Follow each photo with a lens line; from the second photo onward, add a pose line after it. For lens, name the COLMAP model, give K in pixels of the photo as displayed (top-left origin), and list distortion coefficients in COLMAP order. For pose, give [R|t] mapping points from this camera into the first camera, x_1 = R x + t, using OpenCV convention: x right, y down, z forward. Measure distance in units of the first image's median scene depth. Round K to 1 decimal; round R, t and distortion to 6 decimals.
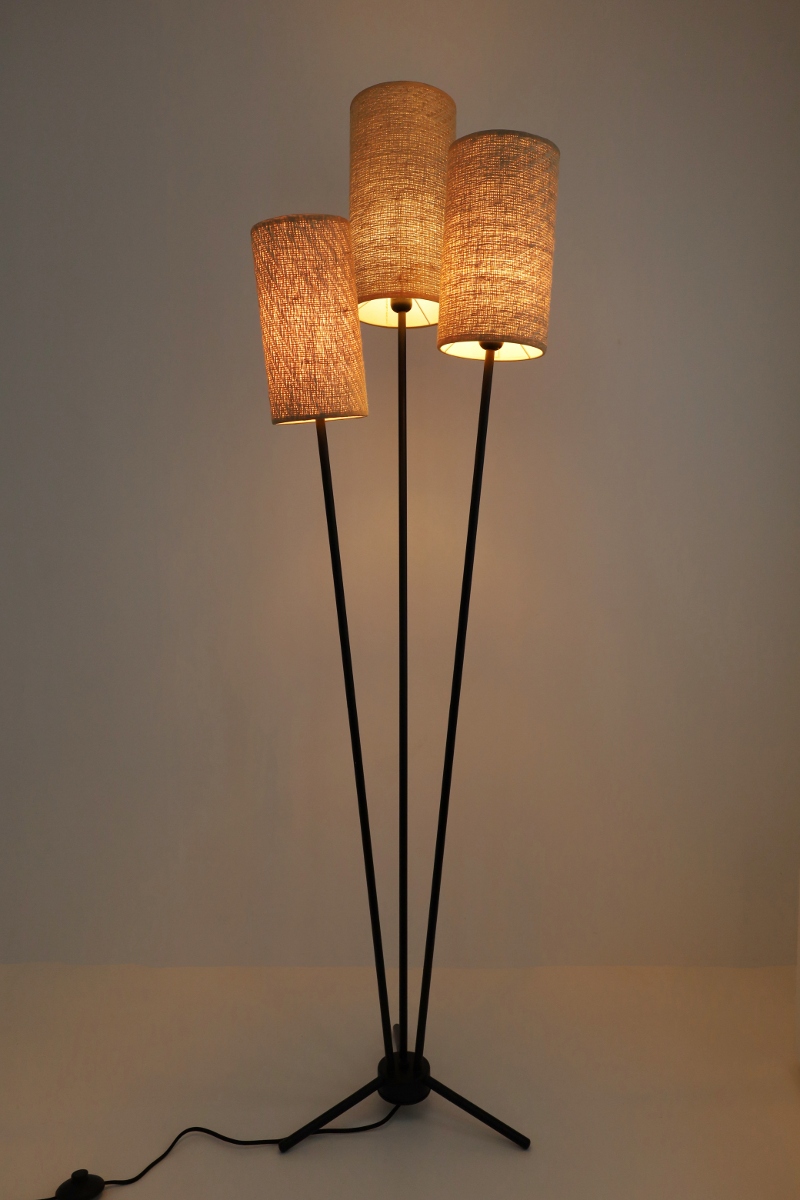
lens RADIAL K [[939.6, 0, 402.0], [0, 939.6, 597.8], [0, 0, 1]] dist [0.001478, -0.005533]
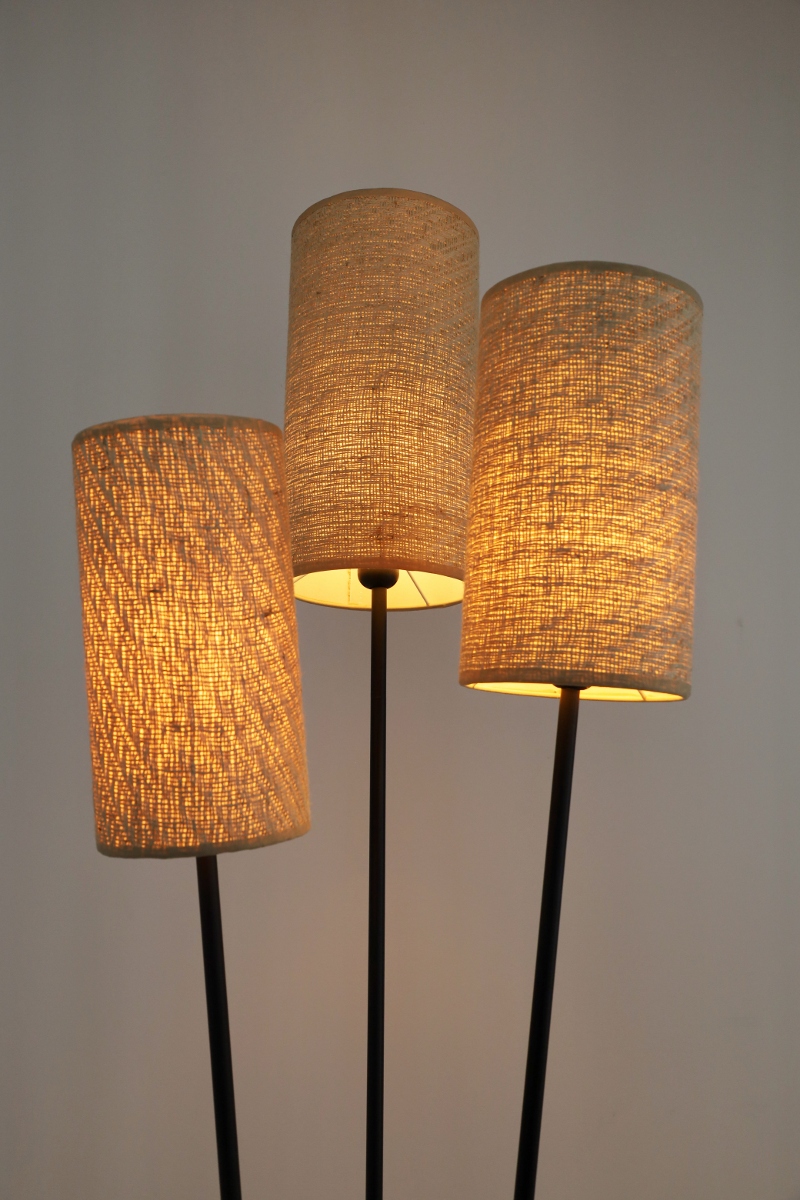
lens RADIAL K [[1199.2, 0, 398.0], [0, 1199.2, 602.8], [0, 0, 1]] dist [0.012538, 0.000000]
pose [[0.999187, 0.016925, 0.036598, -0.017668], [-0.008458, 0.975427, -0.220162, -0.182031], [-0.039424, 0.219673, 0.974777, 0.424250]]
